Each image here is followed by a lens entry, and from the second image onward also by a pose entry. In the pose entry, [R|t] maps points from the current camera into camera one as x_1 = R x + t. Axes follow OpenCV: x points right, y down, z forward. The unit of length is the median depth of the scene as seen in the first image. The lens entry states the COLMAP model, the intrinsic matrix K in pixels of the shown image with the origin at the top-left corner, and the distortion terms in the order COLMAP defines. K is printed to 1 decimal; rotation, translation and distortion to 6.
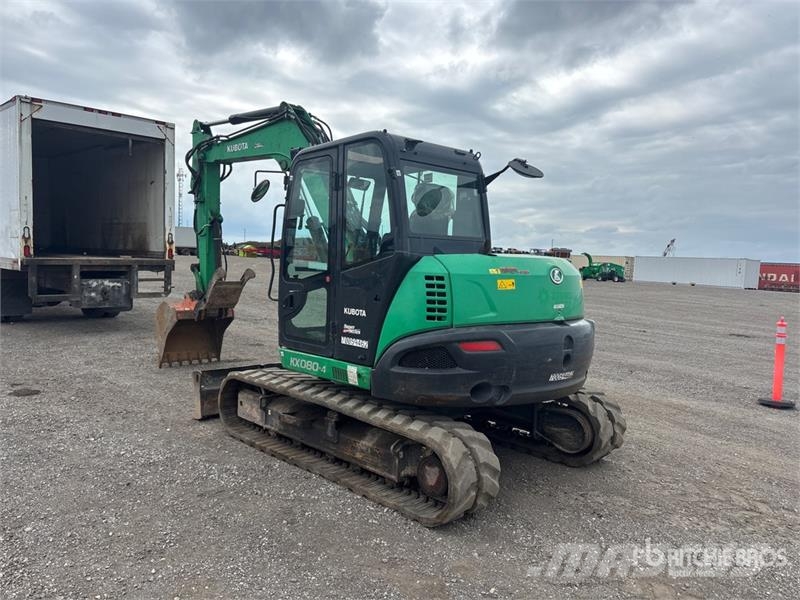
lens RADIAL K [[595.9, 0, 405.6], [0, 595.9, 301.7], [0, 0, 1]] dist [0.046733, -0.057052]
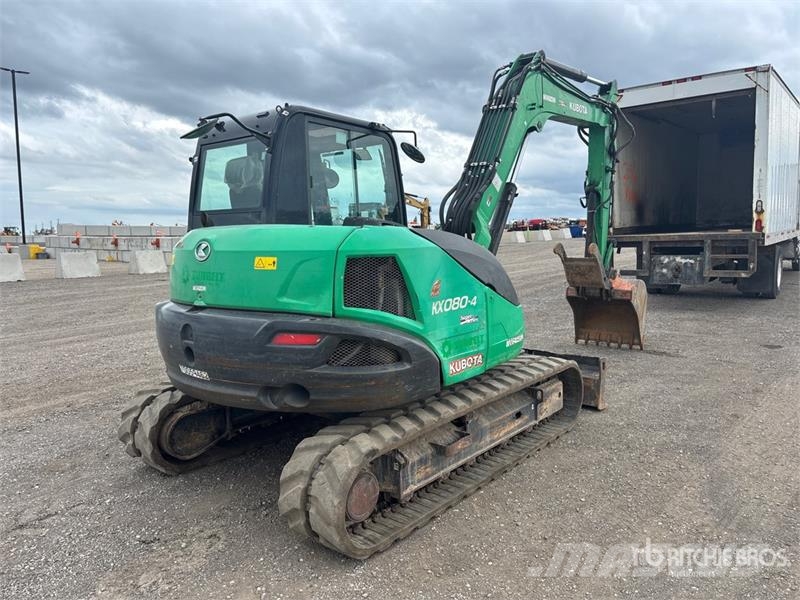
lens RADIAL K [[625.9, 0, 415.7], [0, 625.9, 297.5], [0, 0, 1]] dist [0.063206, -0.067340]
pose [[0.096667, 0.074644, -0.992514, 0.473282], [-0.044411, 0.996514, 0.070619, -0.023007], [0.994325, 0.037252, 0.099645, 0.482247]]
